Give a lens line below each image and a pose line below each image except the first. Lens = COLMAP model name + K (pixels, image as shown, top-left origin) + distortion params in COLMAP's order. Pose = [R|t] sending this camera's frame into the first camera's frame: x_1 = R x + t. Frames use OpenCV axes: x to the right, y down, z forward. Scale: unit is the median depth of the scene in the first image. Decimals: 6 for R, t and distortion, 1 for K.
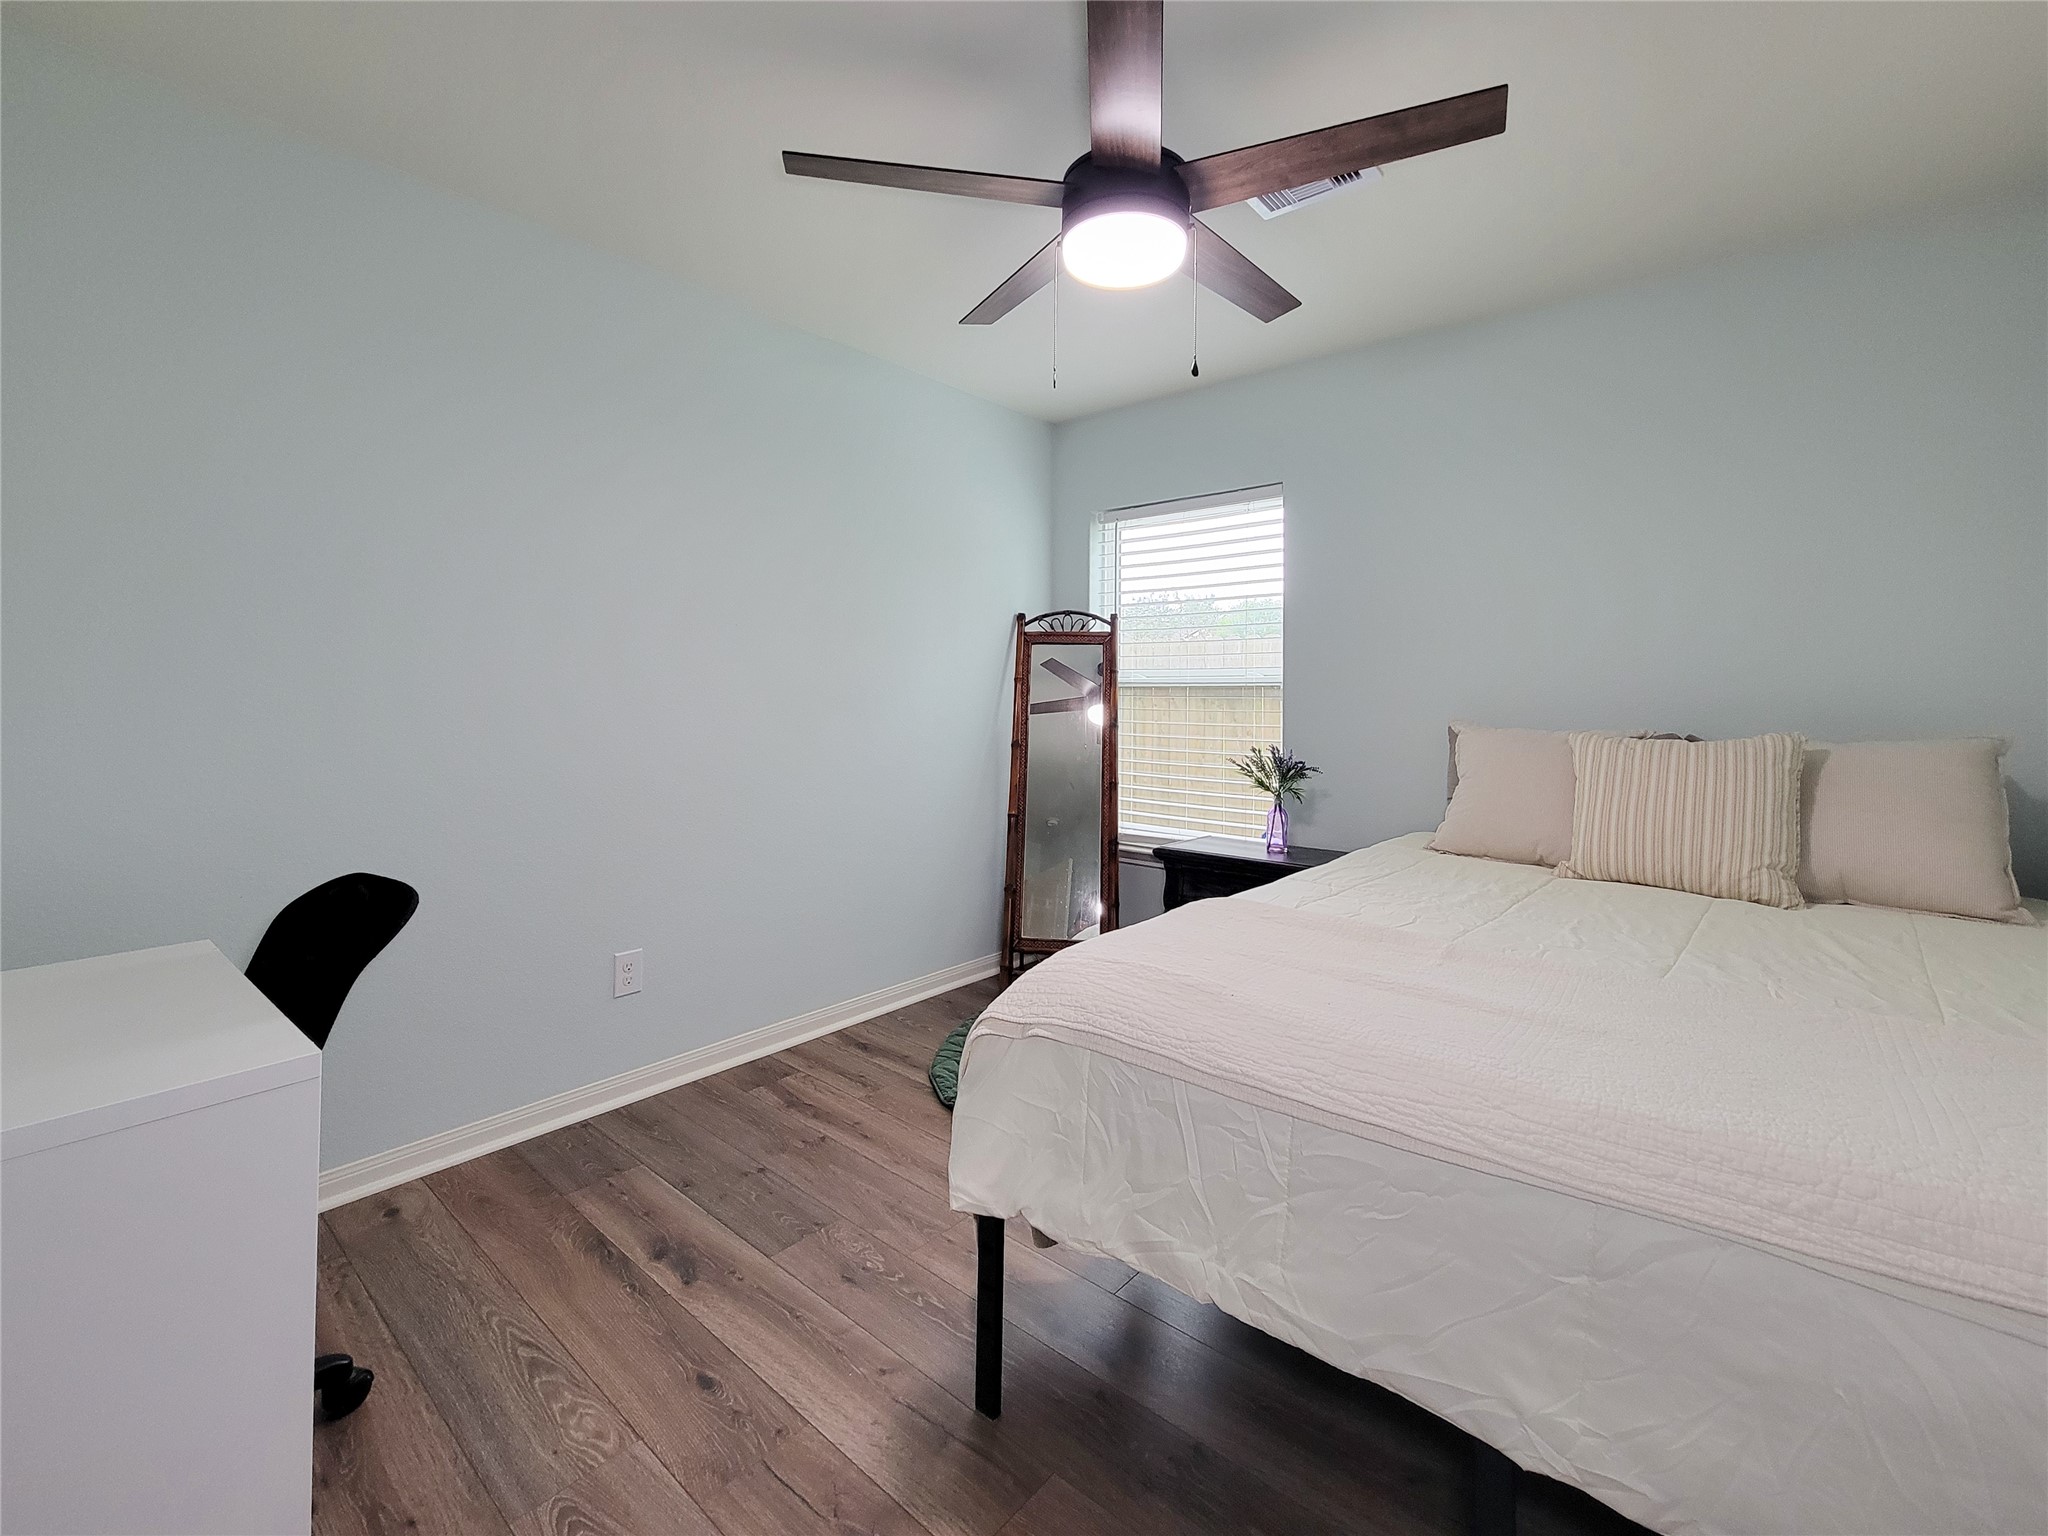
lens RADIAL K [[844.6, 0, 981.7], [0, 844.6, 661.2], [0, 0, 1]] dist [0.005187, -0.004510]
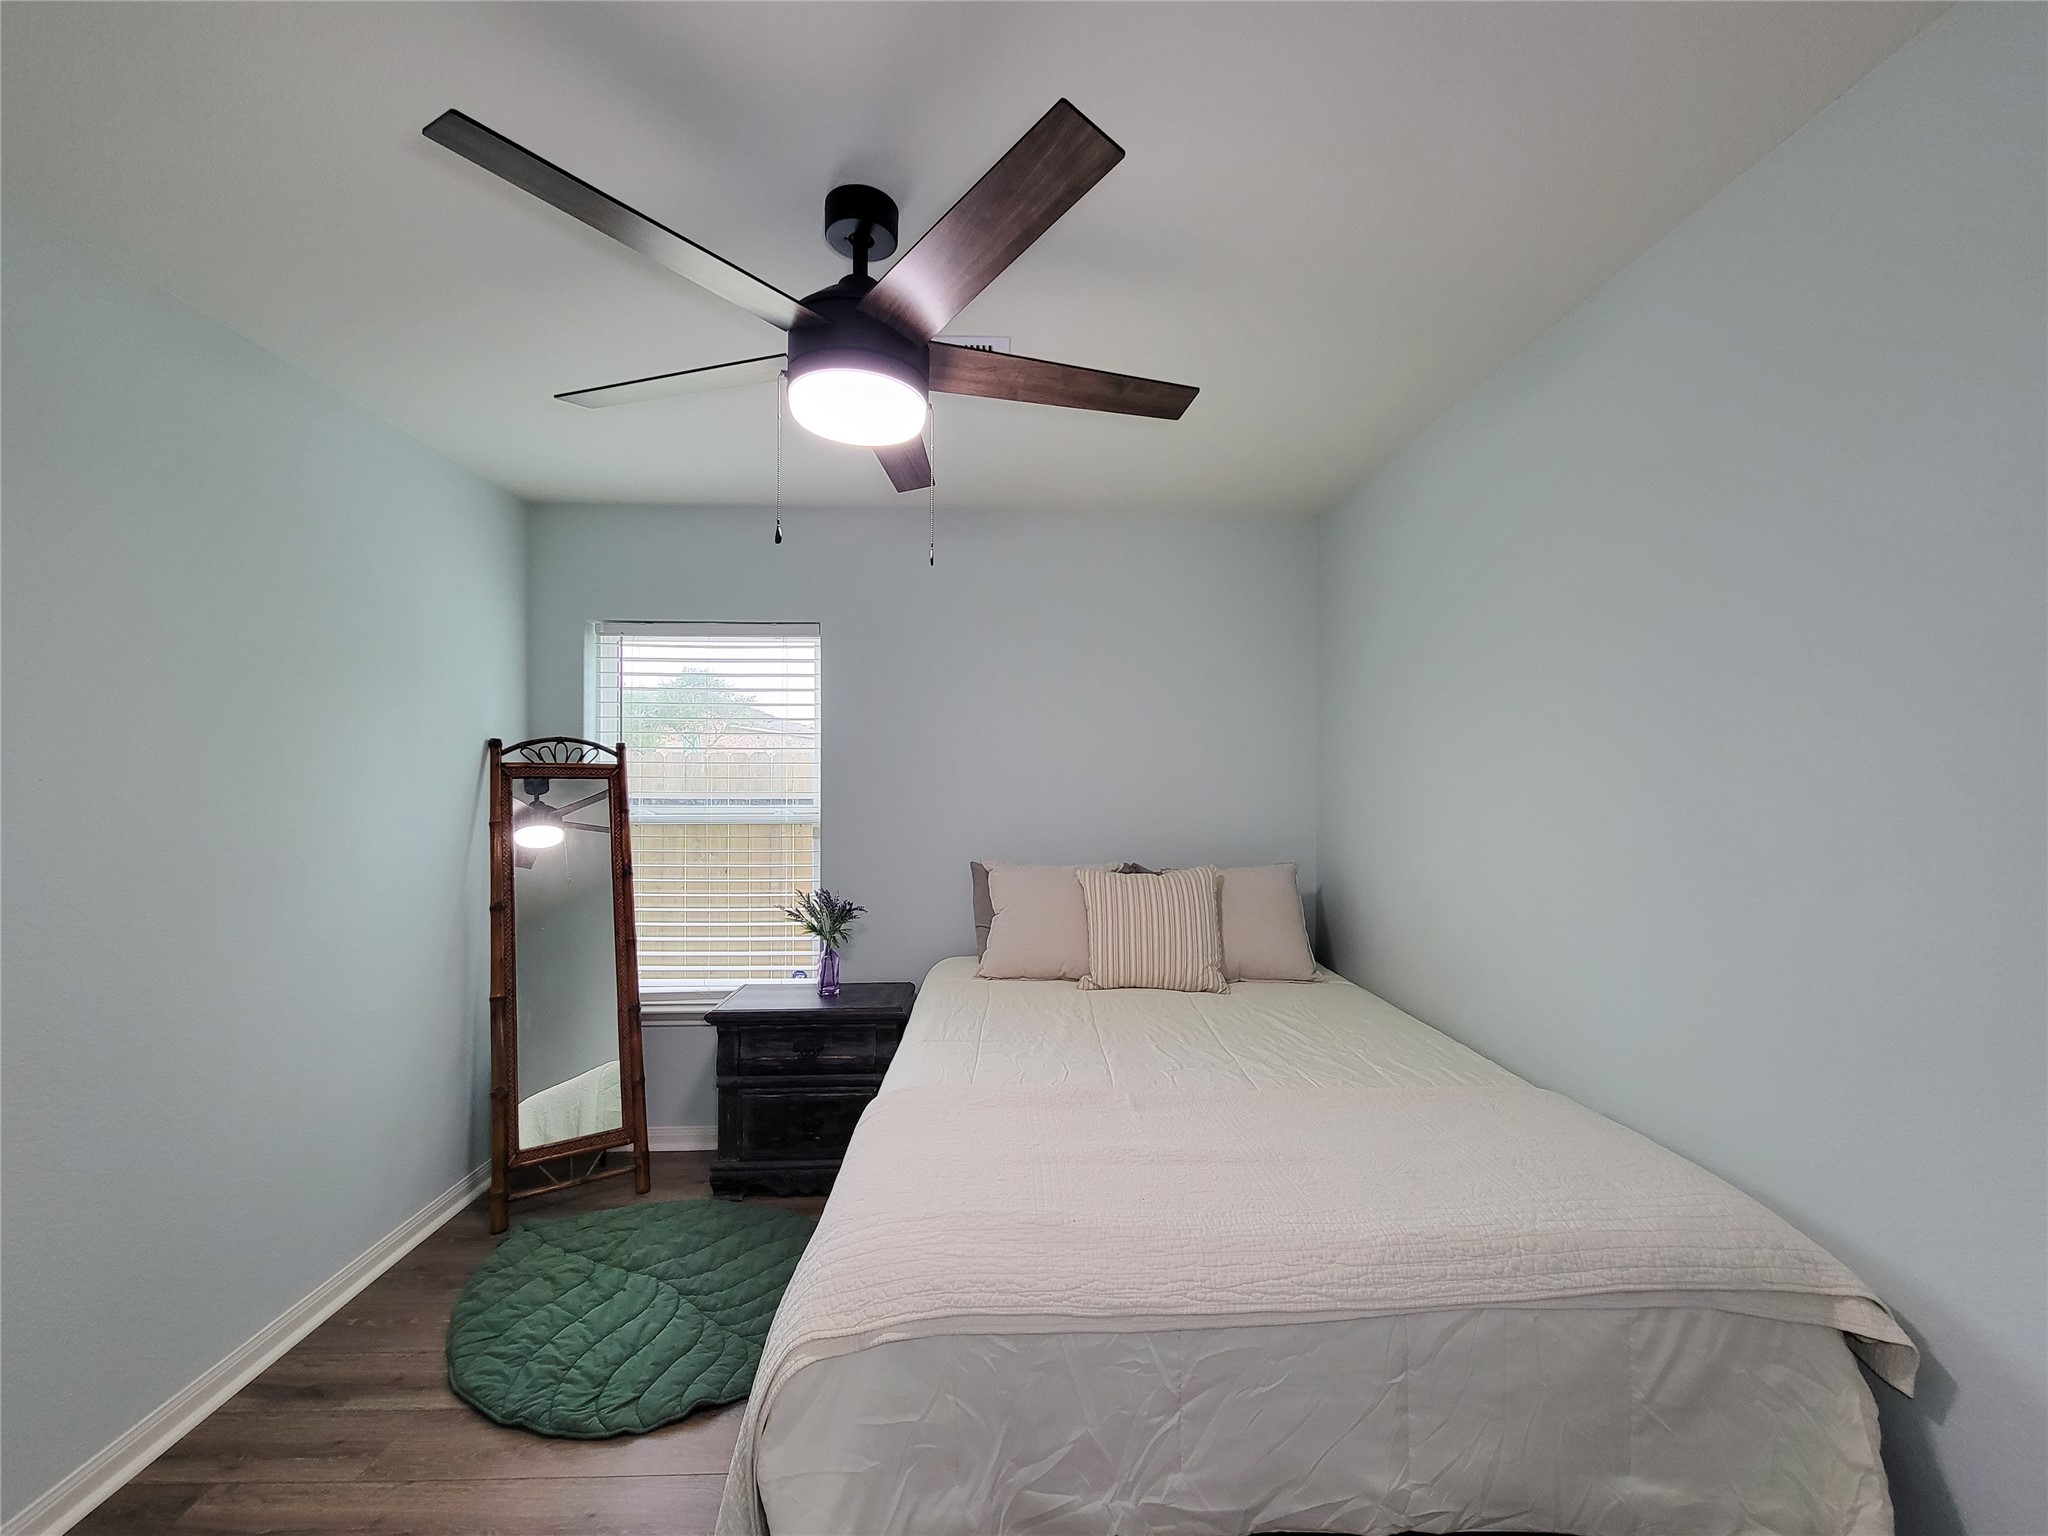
lens RADIAL K [[835.9, 0, 1024.0], [0, 835.9, 776.0], [0, 0, 1]] dist [0.003689, -0.002578]
pose [[0.735010, -0.000409, 0.678056, -0.210747], [-0.016652, 0.999687, 0.018655, -0.078348], [-0.677851, -0.025003, 0.734774, 0.149775]]
